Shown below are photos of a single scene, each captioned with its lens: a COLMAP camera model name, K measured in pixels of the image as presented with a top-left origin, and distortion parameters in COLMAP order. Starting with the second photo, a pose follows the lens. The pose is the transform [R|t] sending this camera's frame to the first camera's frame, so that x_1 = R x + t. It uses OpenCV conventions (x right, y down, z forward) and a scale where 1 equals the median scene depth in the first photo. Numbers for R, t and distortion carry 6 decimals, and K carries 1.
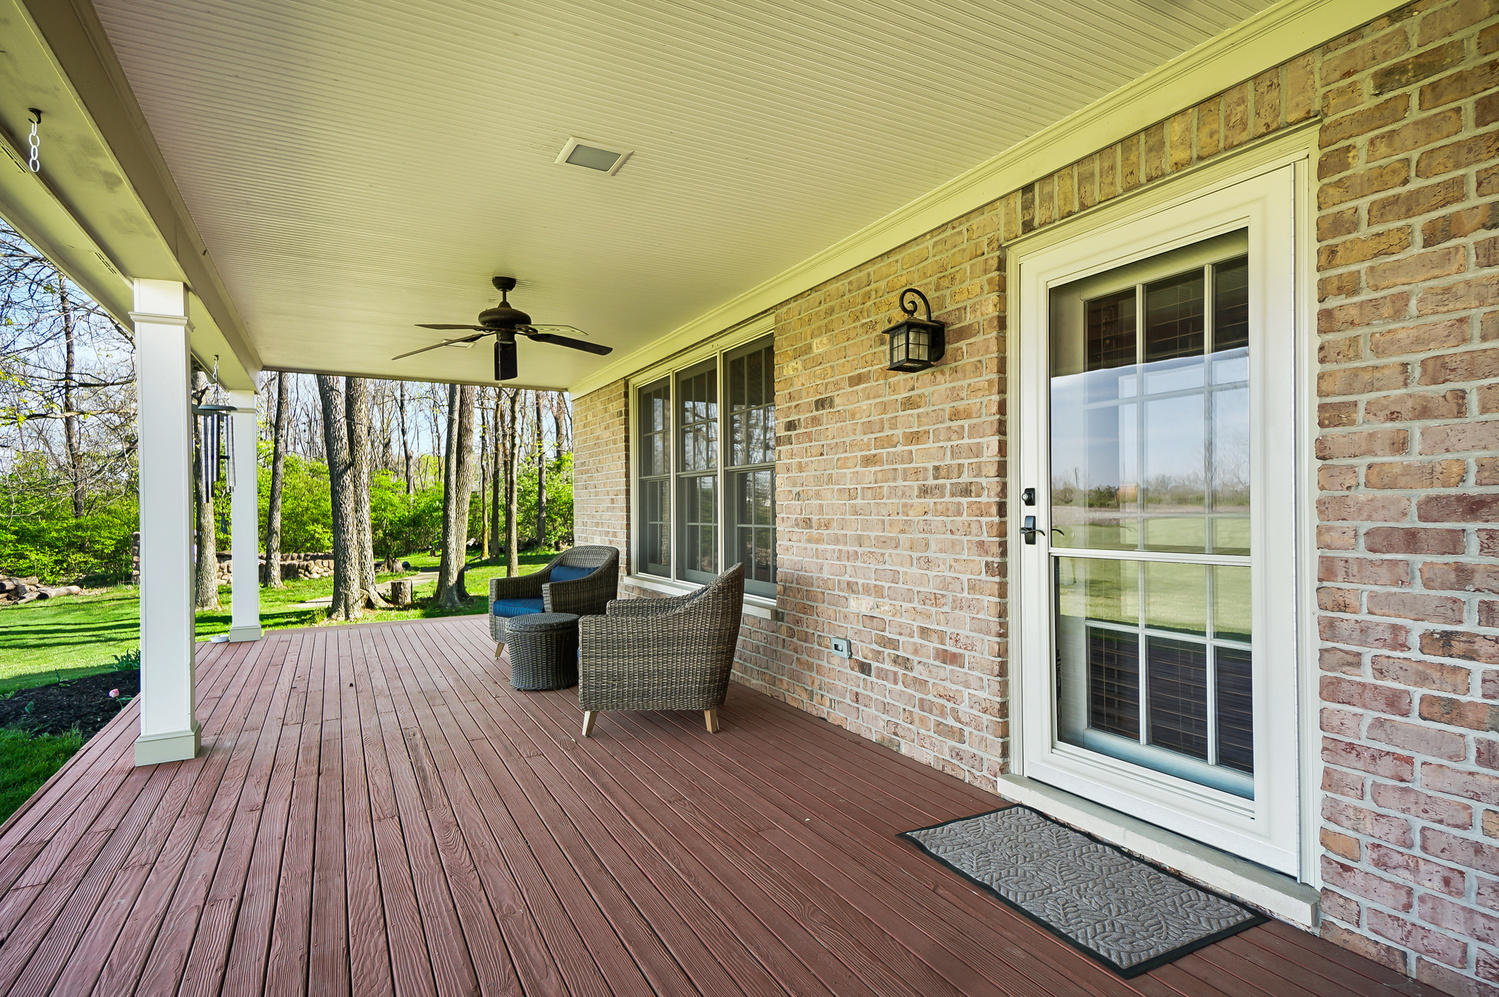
lens RADIAL K [[755.9, 0, 746.8], [0, 755.9, 503.6], [0, 0, 1]] dist [0.002740, -0.000094]
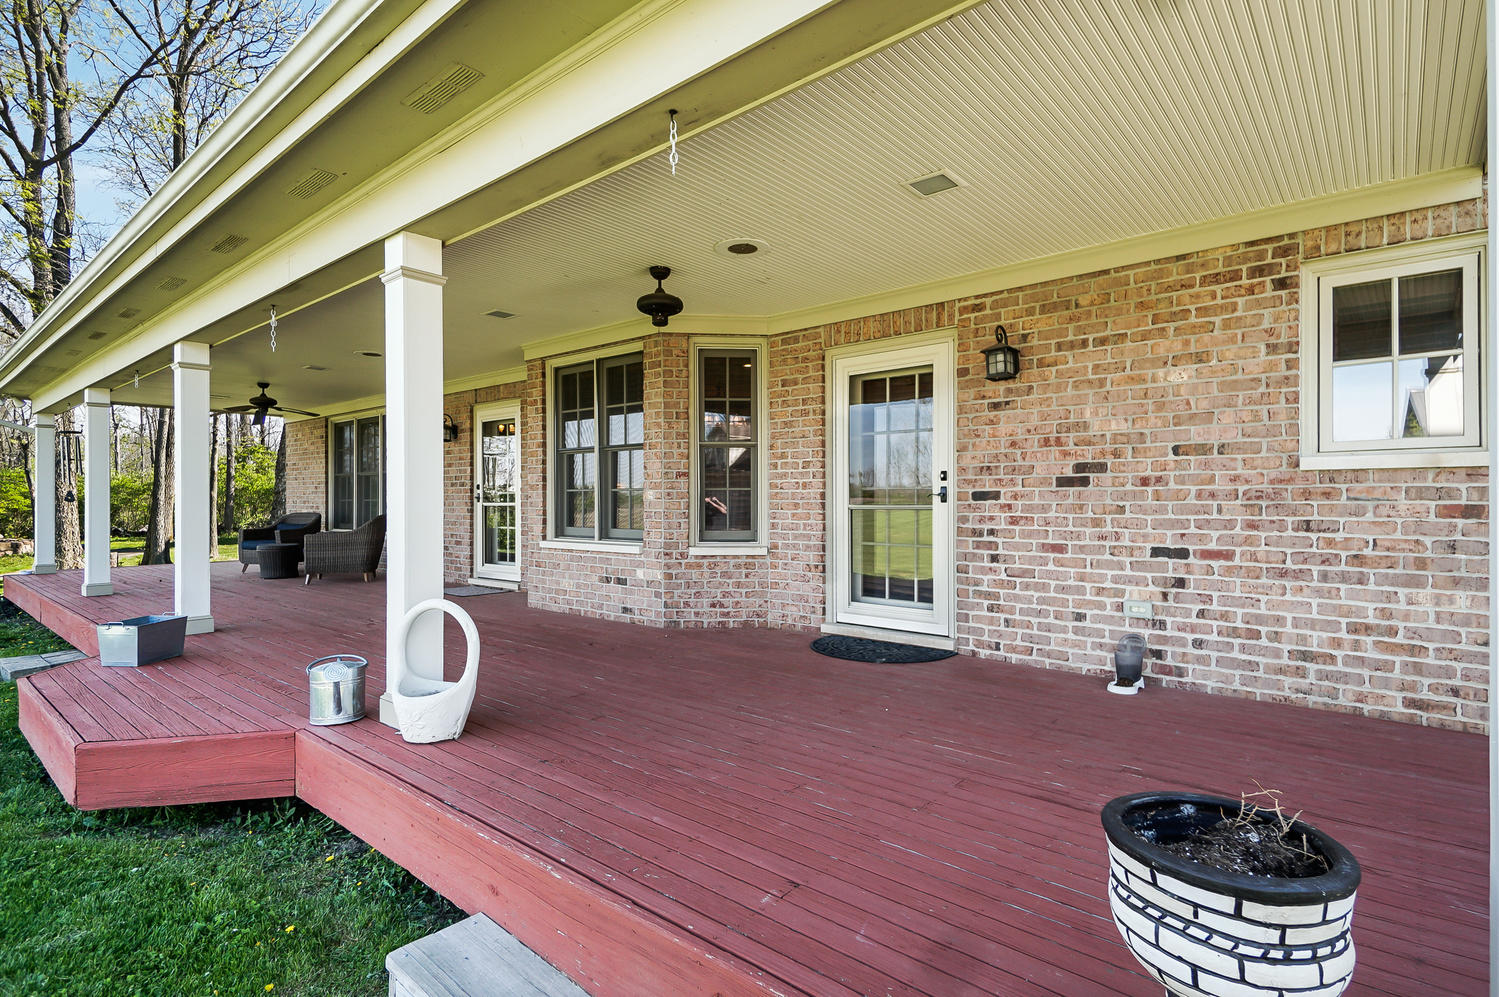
lens RADIAL K [[755.9, 0, 784.8], [0, 755.9, 501.9], [0, 0, 1]] dist [0.002740, -0.000094]
pose [[0.922680, 0.010347, 0.385427, 0.273644], [-0.011598, 0.999932, 0.000920, 0.028654], [-0.385391, -0.005319, 0.922738, -1.919917]]
